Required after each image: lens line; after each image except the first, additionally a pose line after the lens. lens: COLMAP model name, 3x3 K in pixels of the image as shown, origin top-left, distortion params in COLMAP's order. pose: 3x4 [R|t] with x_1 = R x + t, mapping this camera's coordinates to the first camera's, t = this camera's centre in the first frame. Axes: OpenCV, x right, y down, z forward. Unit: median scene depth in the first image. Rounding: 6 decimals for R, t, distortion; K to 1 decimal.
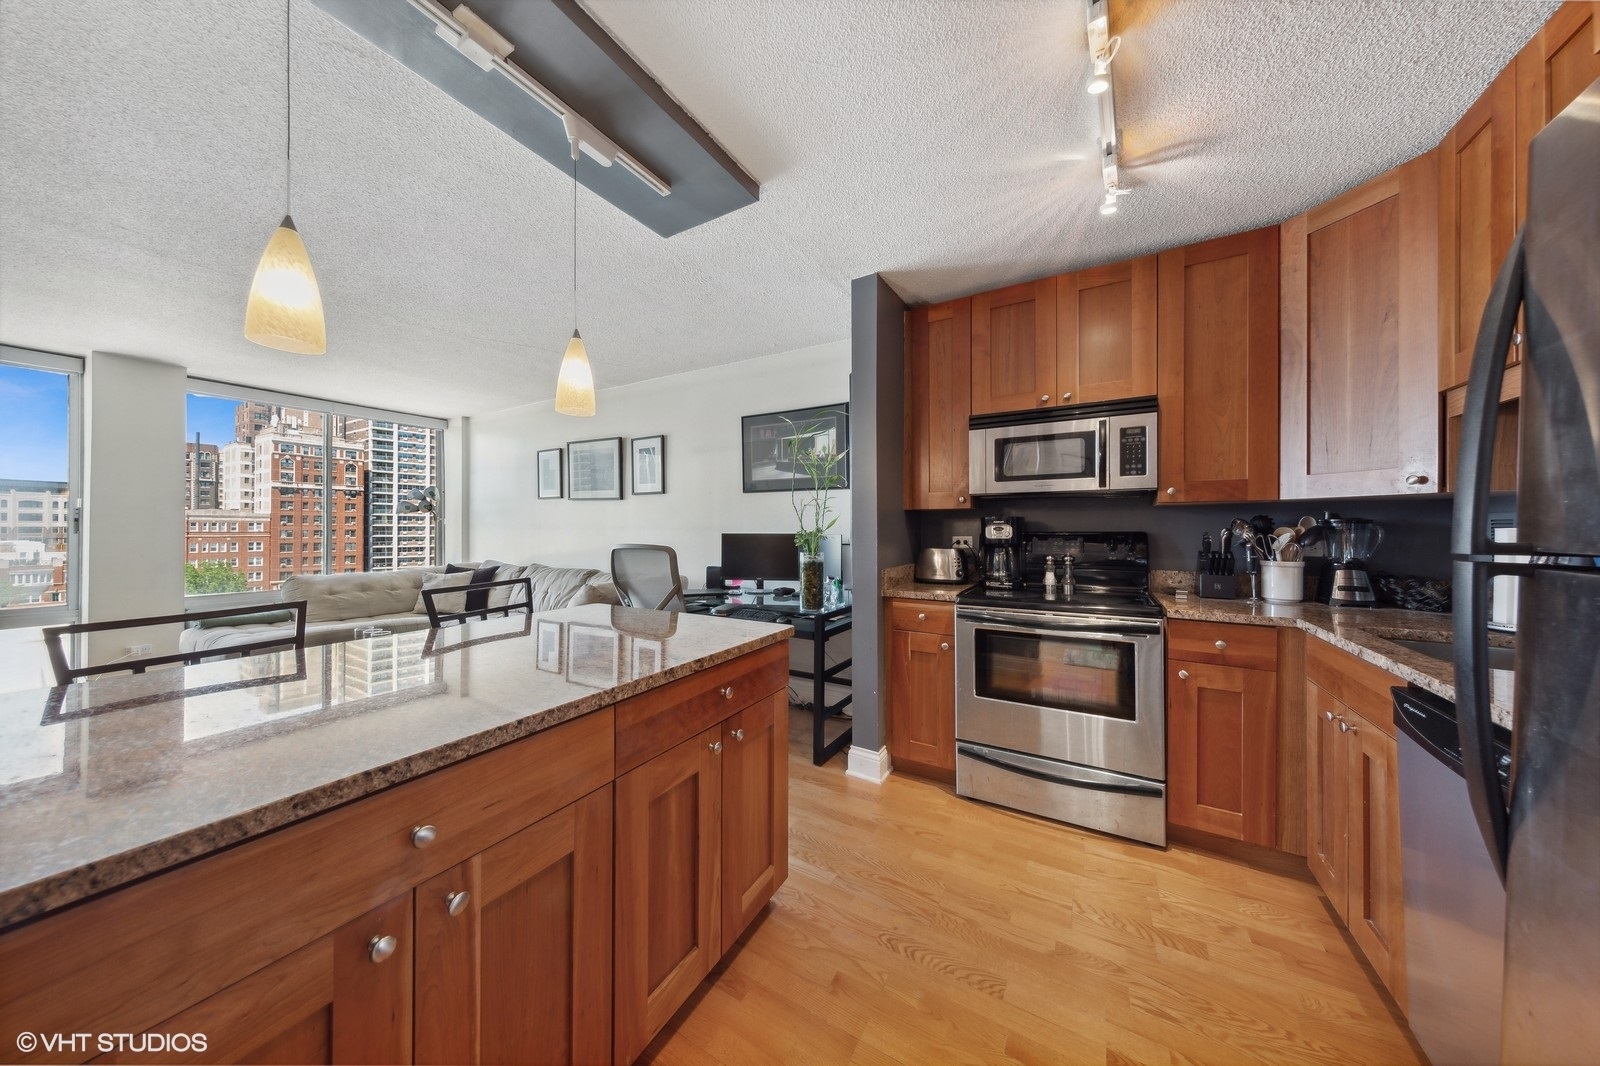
lens RADIAL K [[505.2, 0, 797.3], [0, 505.2, 525.7], [0, 0, 1]] dist [0.008220, 0.000050]
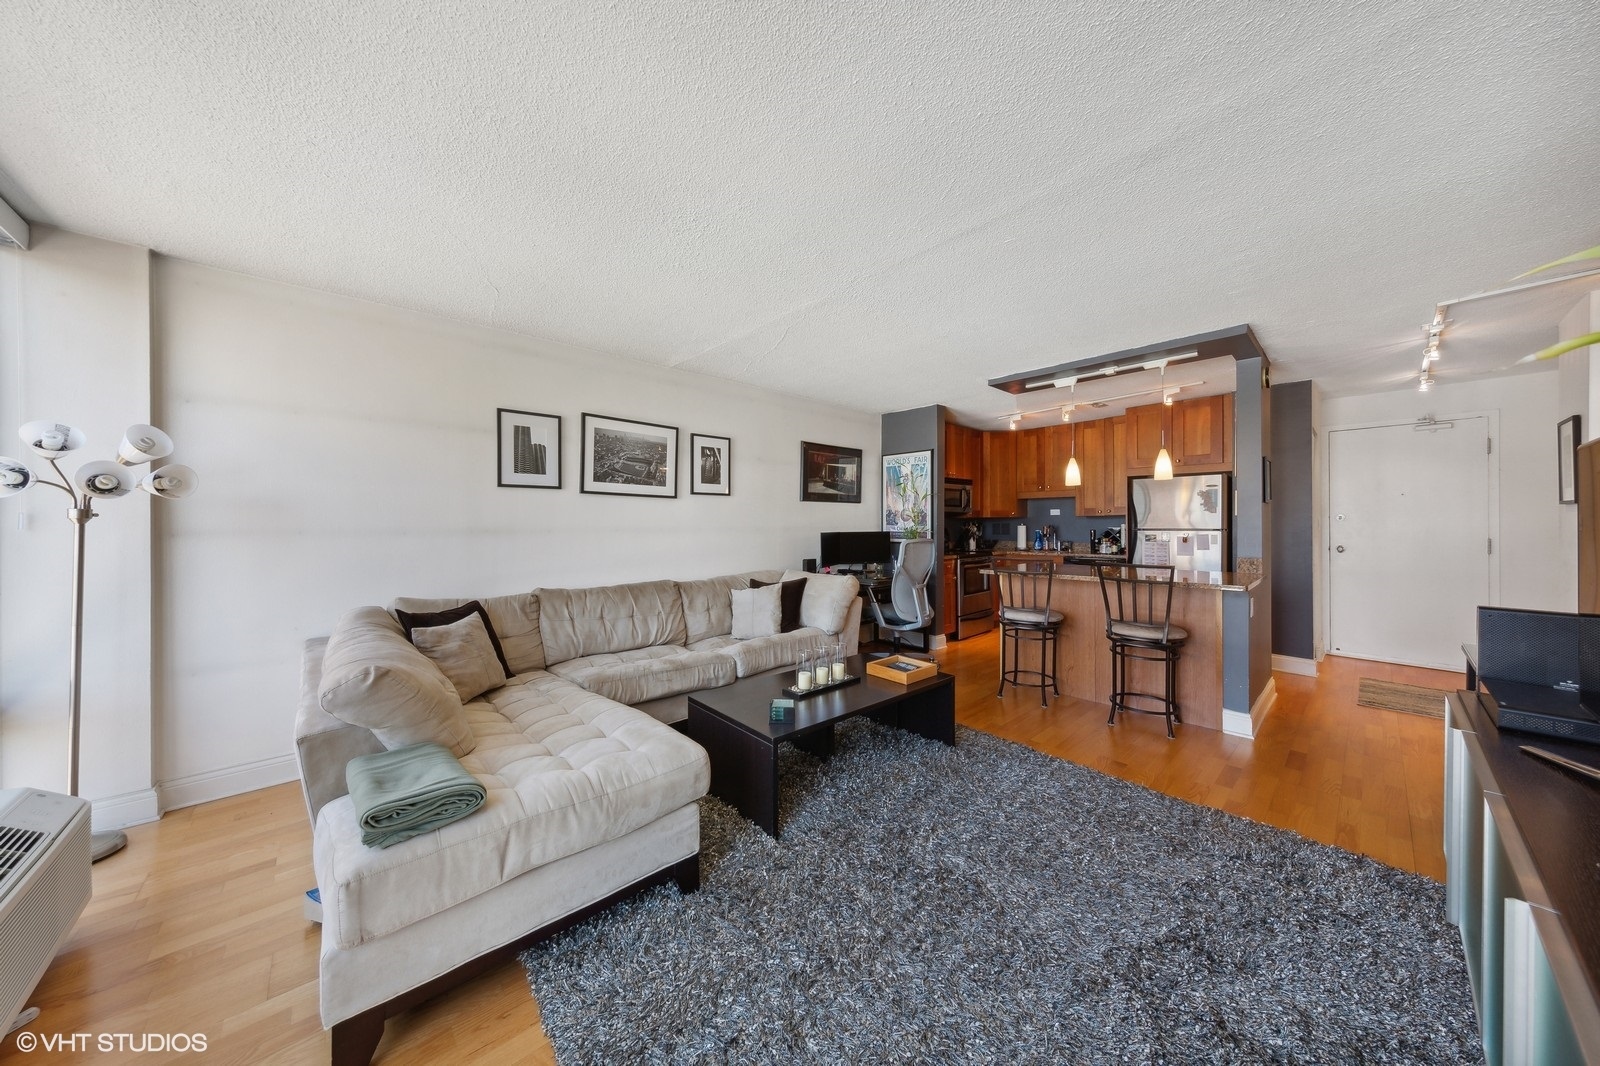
lens RADIAL K [[520.4, 0, 803.2], [0, 520.4, 527.7], [0, 0, 1]] dist [0.005446, -0.000040]
pose [[0.285163, -0.008634, 0.958440, -1.006768], [0.003000, 0.999963, 0.008115, -0.005794], [-0.958474, 0.000561, 0.285178, 0.455628]]
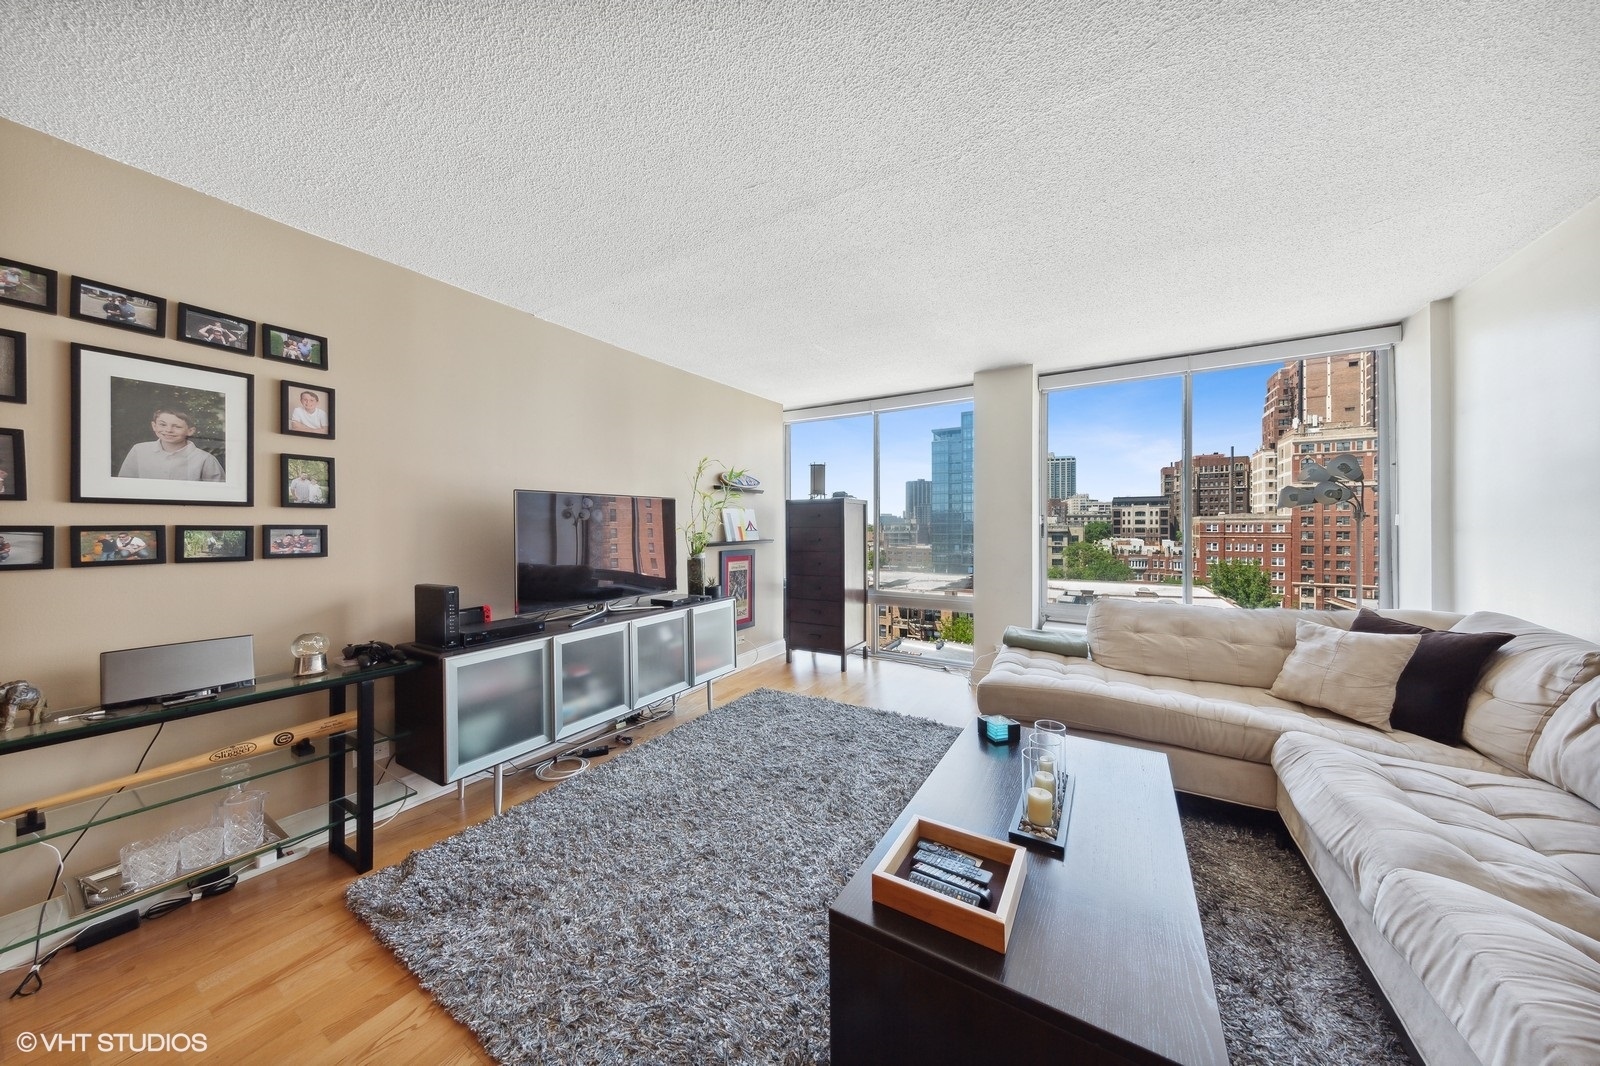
lens RADIAL K [[505.2, 0, 797.3], [0, 505.2, 525.7], [0, 0, 1]] dist [0.008220, 0.000050]
pose [[-0.011074, -0.006939, -0.999915, -0.189380], [0.003993, 0.999968, -0.006984, -0.001624], [0.999931, -0.004070, -0.011046, 0.443424]]
